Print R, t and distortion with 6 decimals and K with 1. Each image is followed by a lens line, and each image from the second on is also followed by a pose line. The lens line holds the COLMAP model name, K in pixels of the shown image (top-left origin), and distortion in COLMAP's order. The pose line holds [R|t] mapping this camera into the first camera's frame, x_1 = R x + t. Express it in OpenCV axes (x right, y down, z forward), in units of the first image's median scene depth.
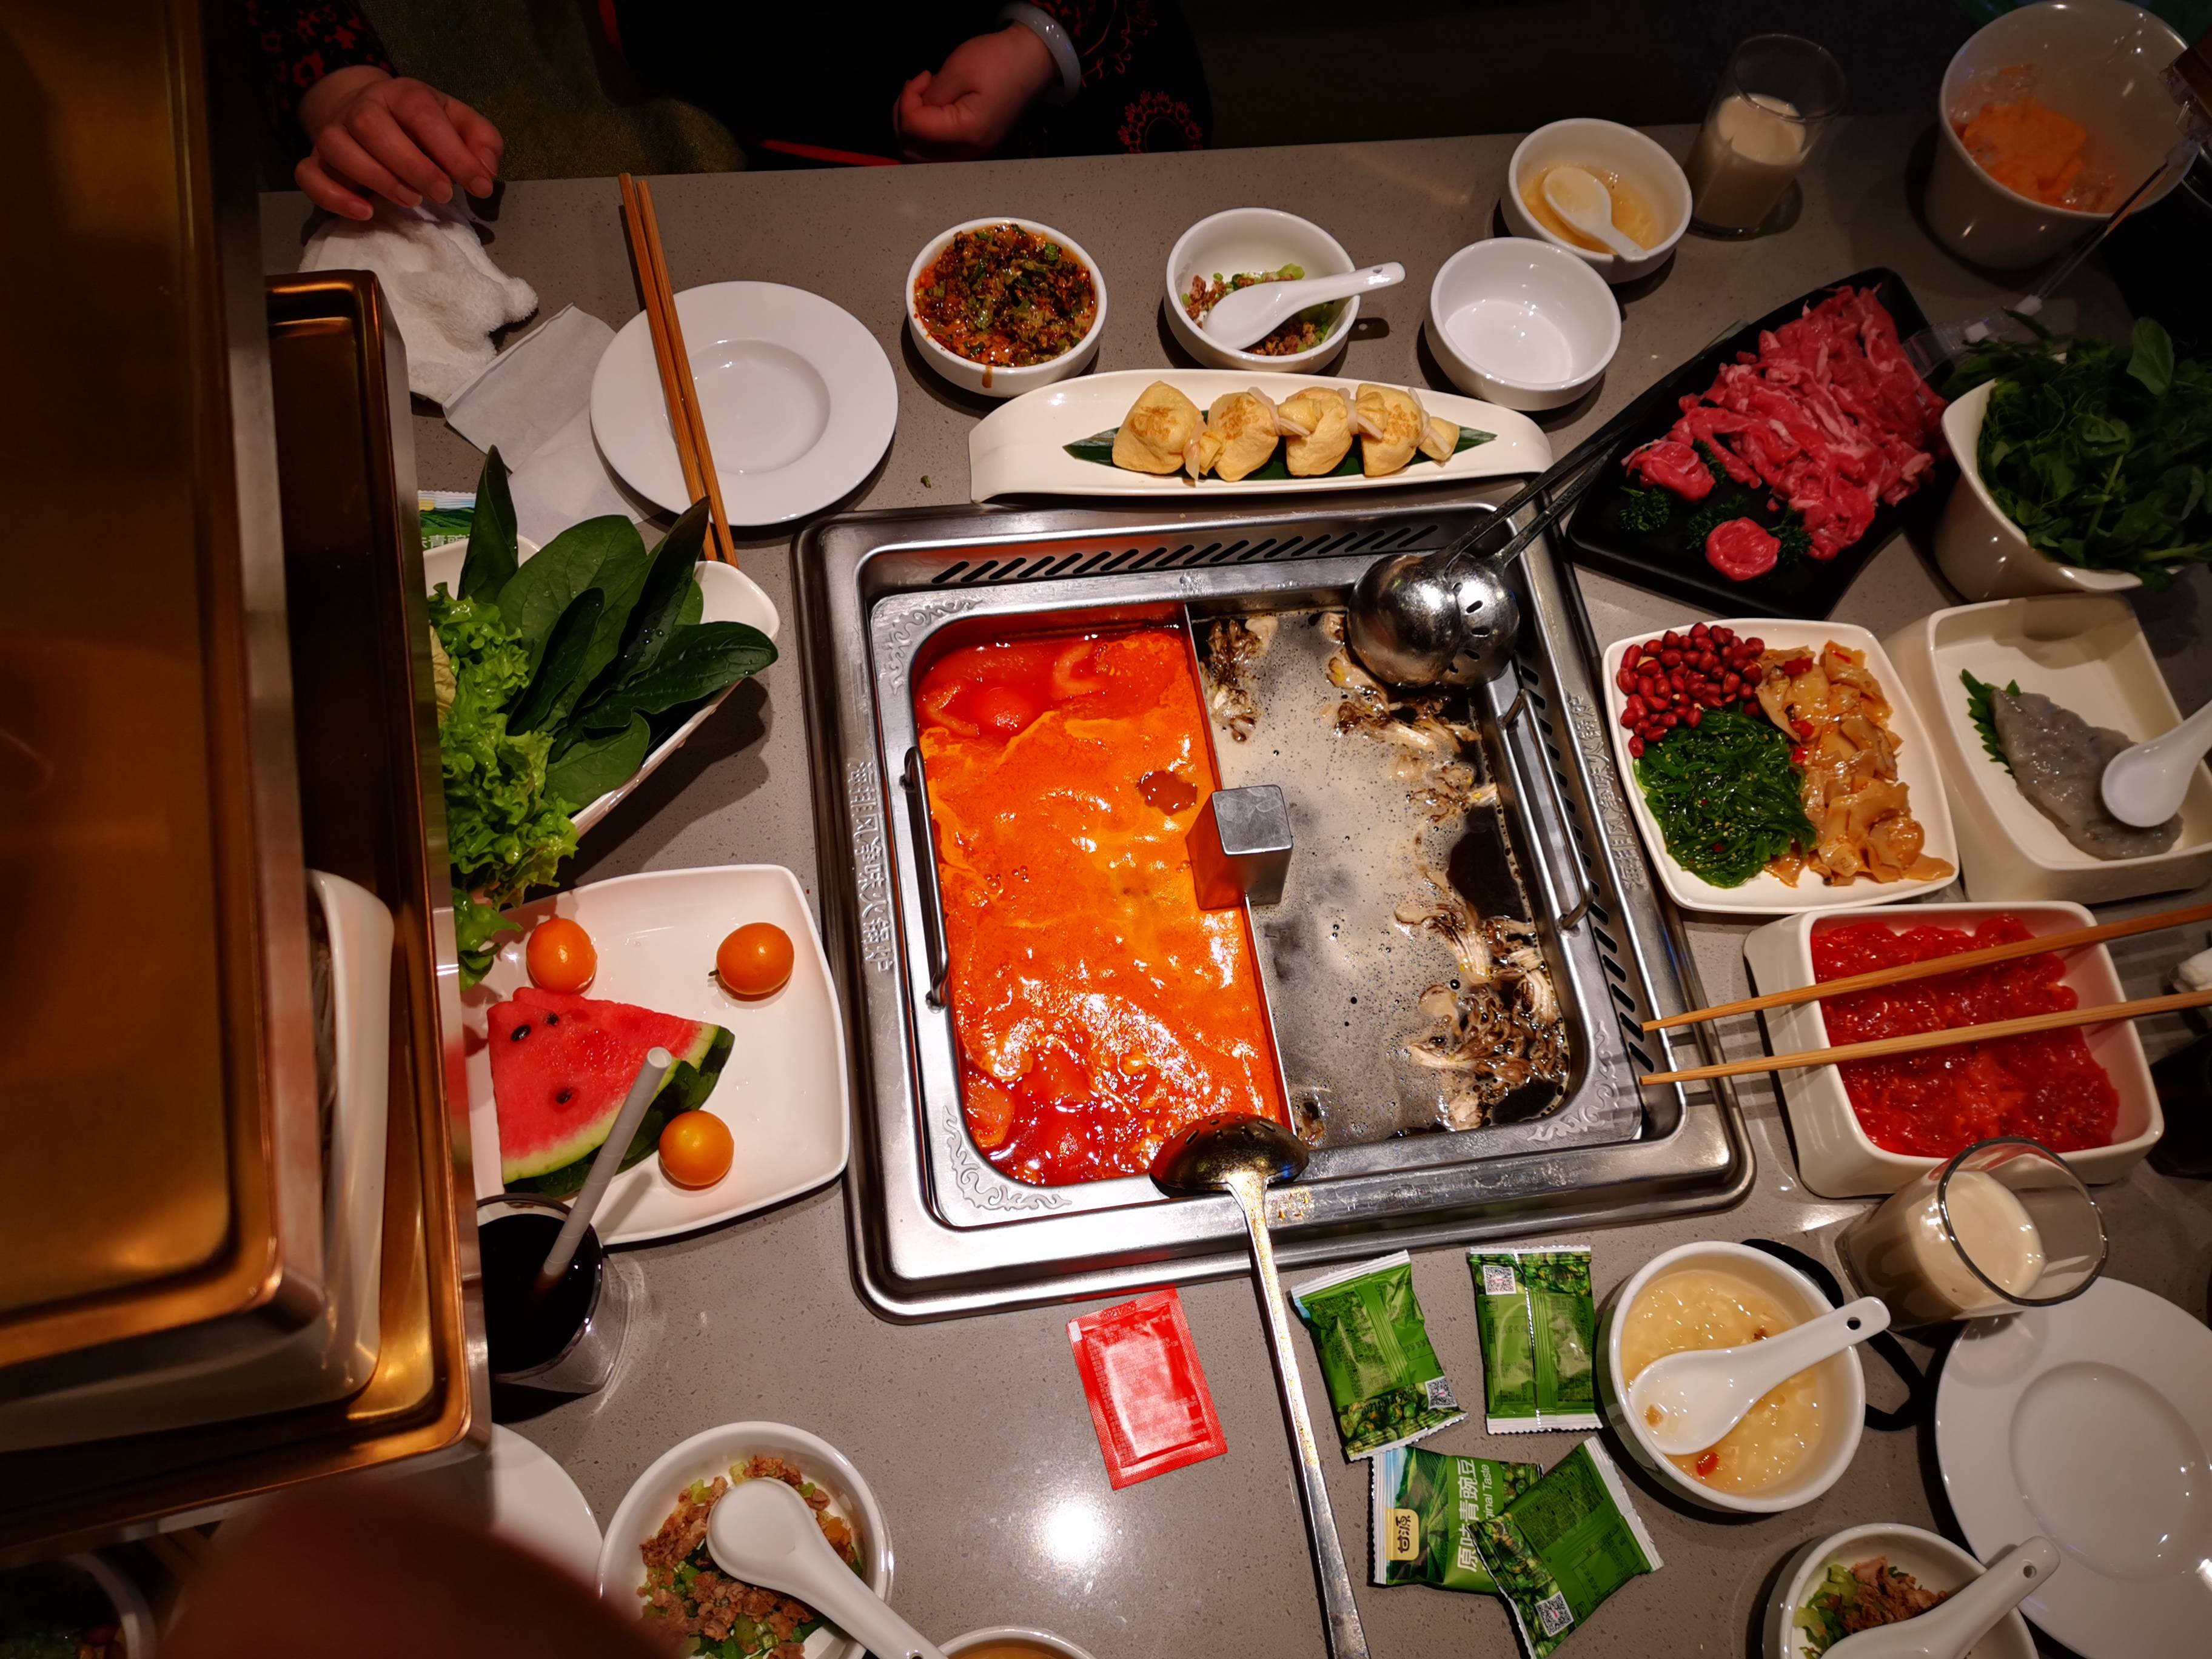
lens RADIAL K [[1762.4, 0, 1106.0], [0, 1762.4, 829.5], [0, 0, 1]] dist [0.116955, -0.060648]
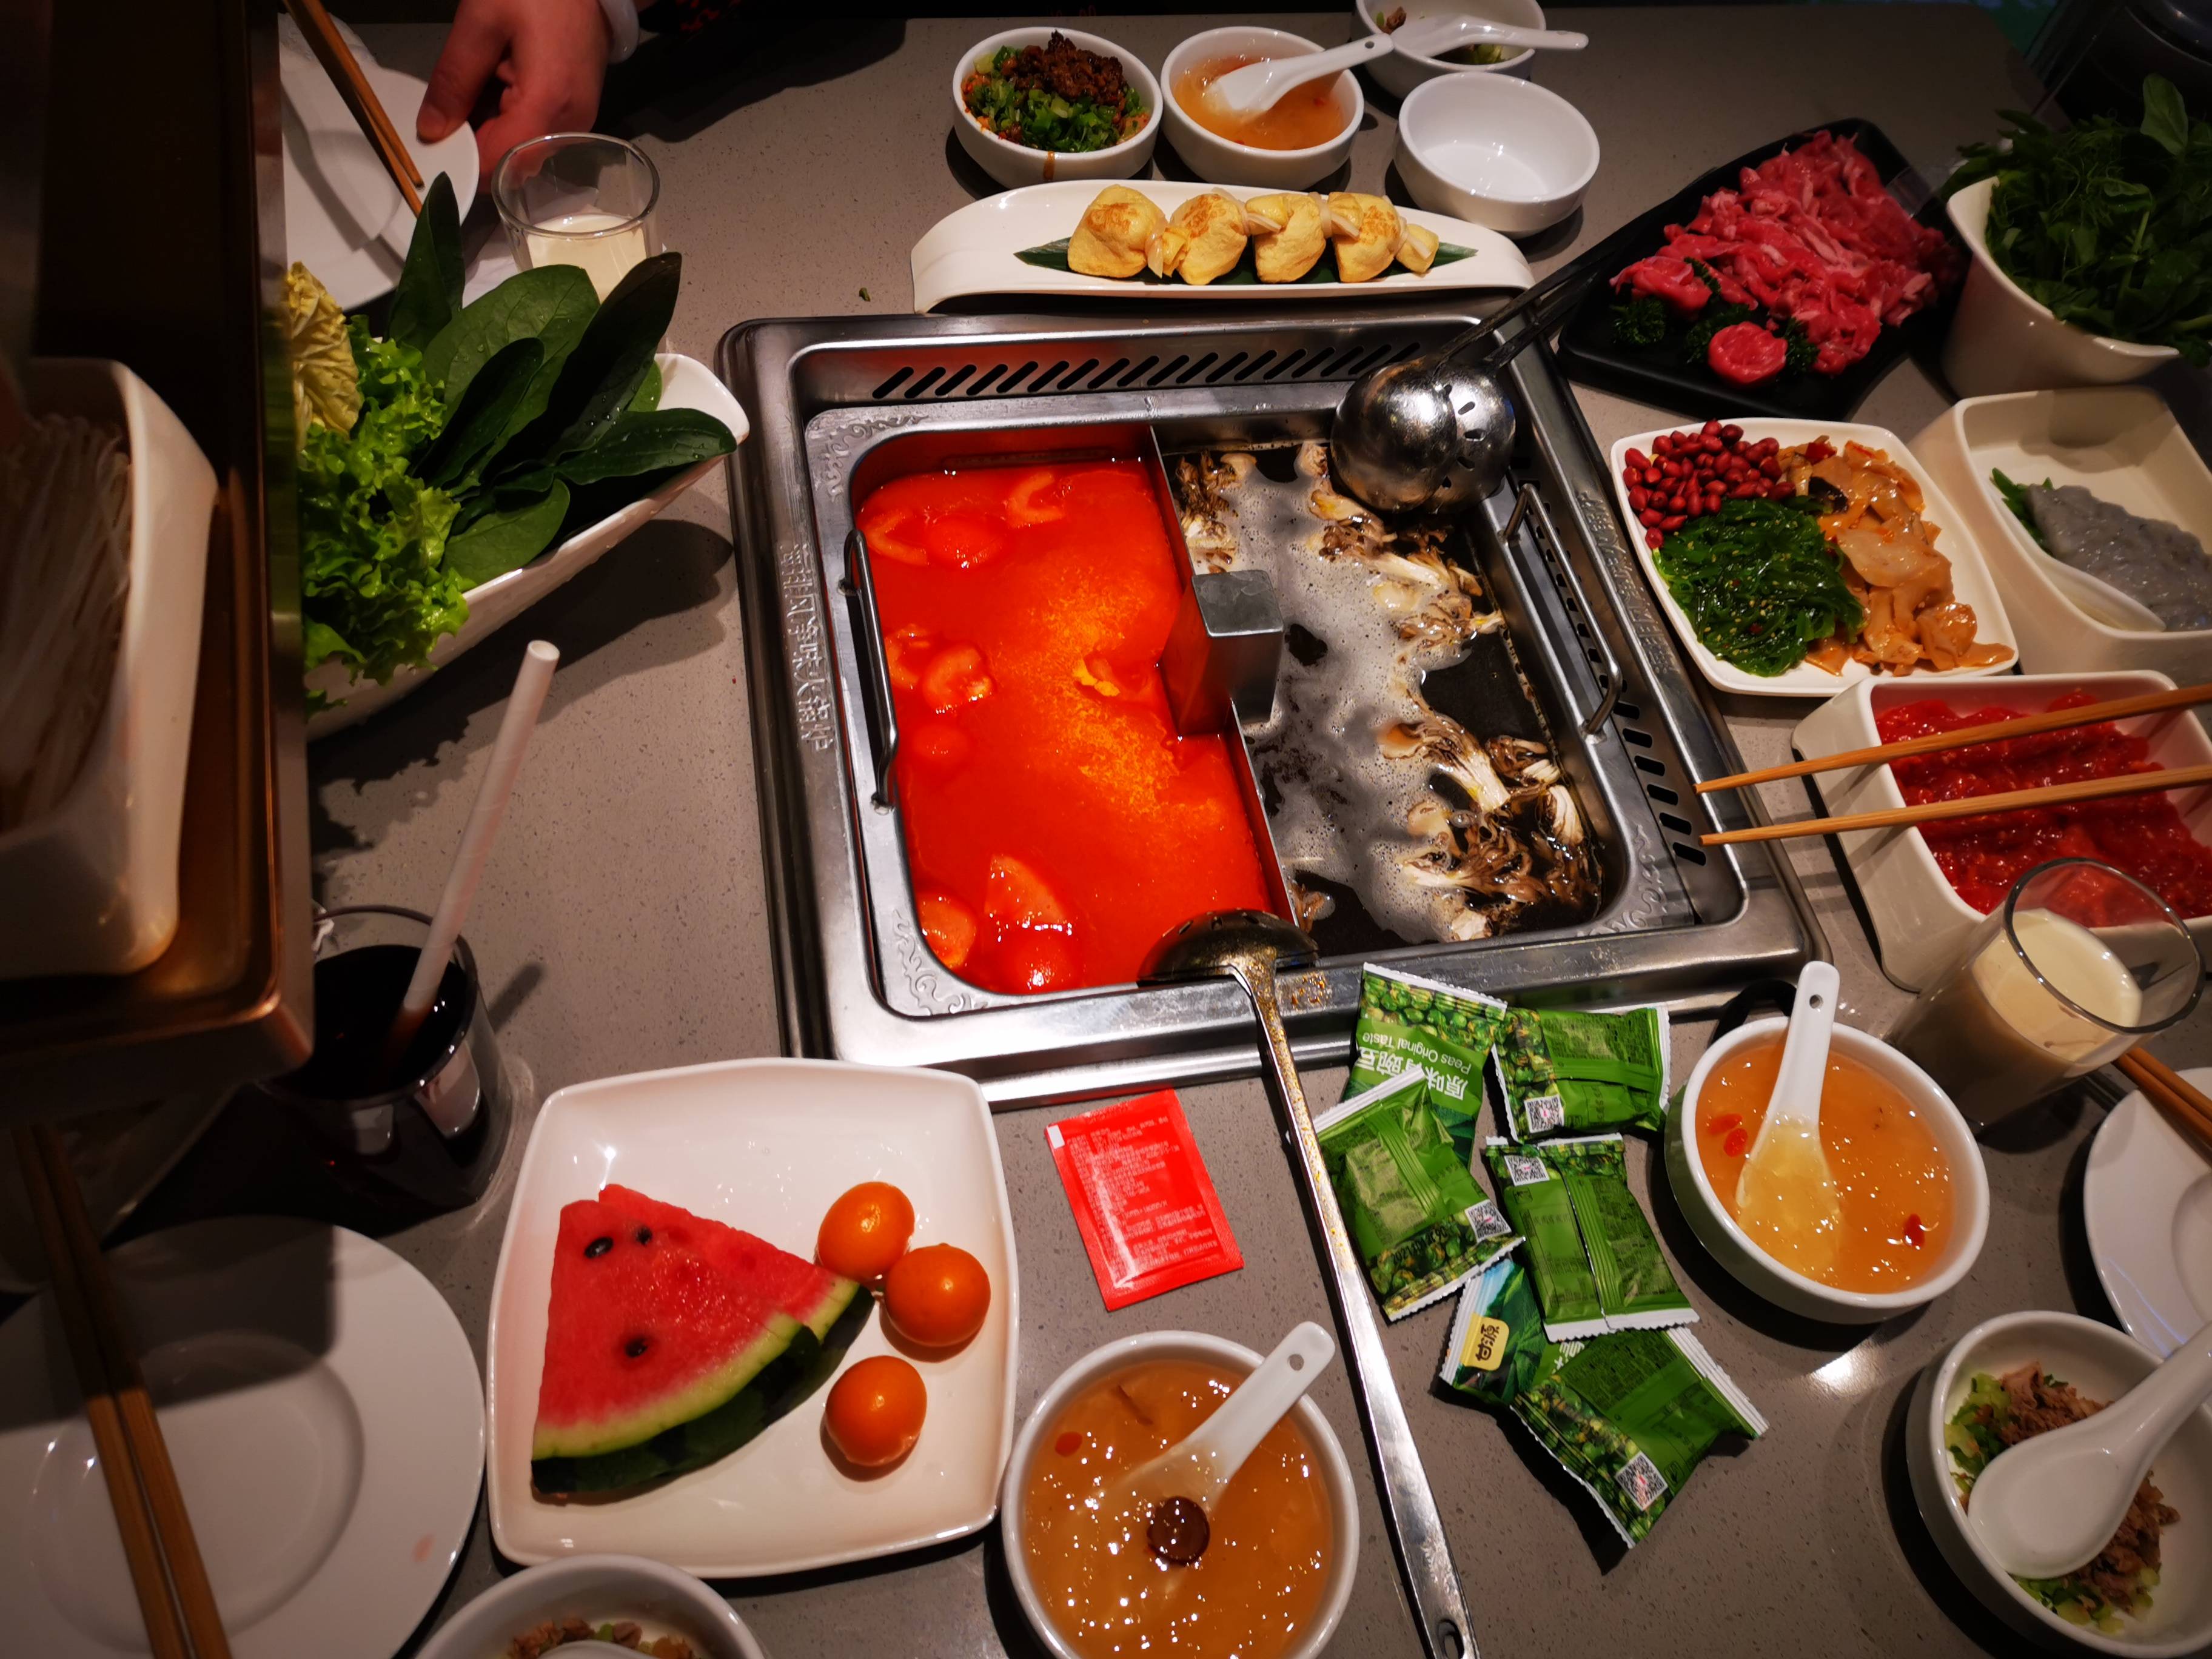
lens RADIAL K [[1762.4, 0, 1106.0], [0, 1762.4, 829.5], [0, 0, 1]] dist [0.116955, -0.060648]
pose [[0.998947, -0.020923, 0.040840, -0.020662], [0.026792, 0.988489, -0.148904, 0.219951], [-0.037254, 0.149841, 0.988008, 0.128625]]
